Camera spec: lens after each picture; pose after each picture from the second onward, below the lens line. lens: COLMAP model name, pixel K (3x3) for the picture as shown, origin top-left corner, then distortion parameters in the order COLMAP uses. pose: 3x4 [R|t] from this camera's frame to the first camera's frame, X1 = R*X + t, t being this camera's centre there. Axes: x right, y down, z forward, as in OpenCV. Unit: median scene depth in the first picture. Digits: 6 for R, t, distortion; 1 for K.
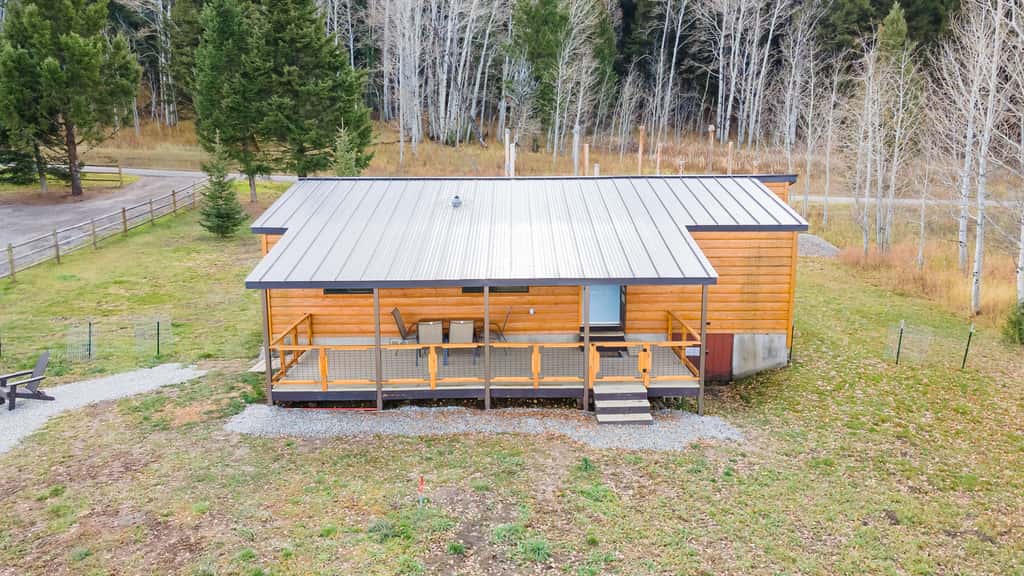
lens RADIAL K [[733.3, 0, 512.0], [0, 733.3, 288.0], [0, 0, 1]] dist [0.047021, 0.001890]
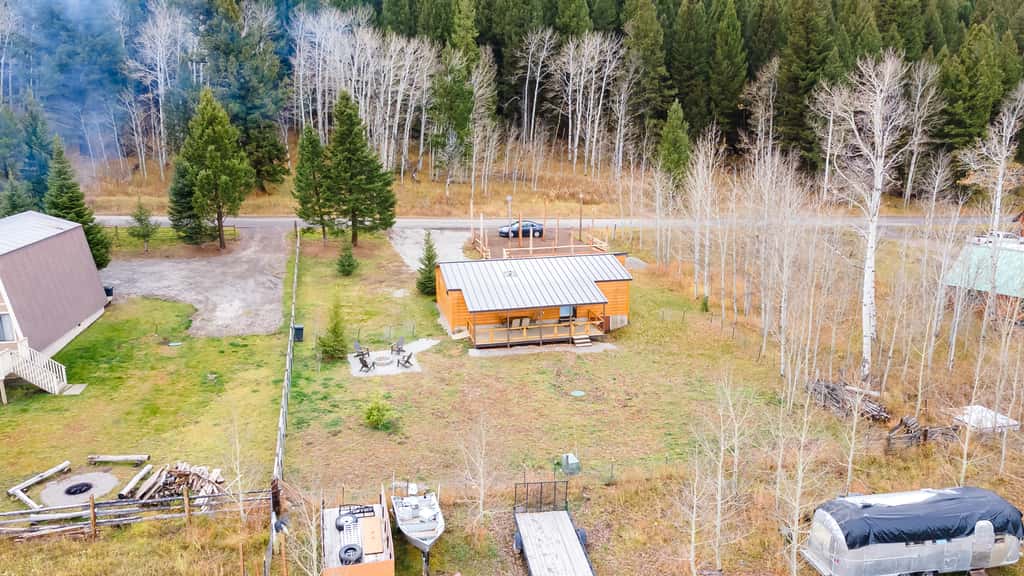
lens RADIAL K [[759.9, 0, 512.0], [0, 759.9, 288.0], [0, 0, 1]] dist [0.047262, 0.000478]
pose [[0.974657, -0.051815, 0.217621, -0.721948], [0.040609, 0.997624, 0.055658, -0.230055], [-0.219988, -0.045410, 0.974445, -1.830708]]
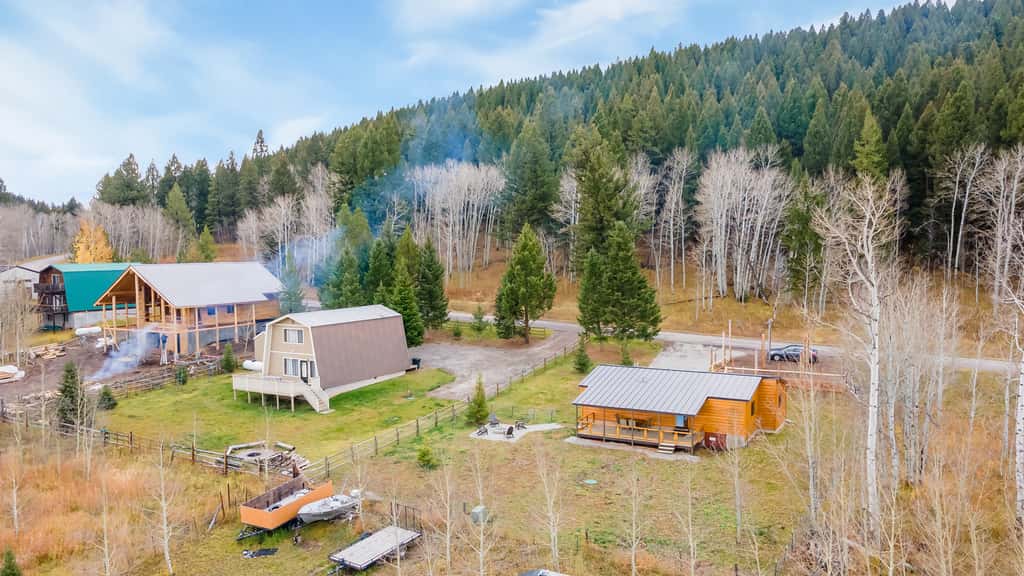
lens RADIAL K [[759.9, 0, 512.0], [0, 759.9, 288.0], [0, 0, 1]] dist [0.047262, 0.000478]
pose [[0.867789, 0.021196, -0.496480, 1.058019], [-0.076939, 0.992773, -0.092096, -0.171581], [0.490940, 0.118118, 0.863149, -2.118104]]
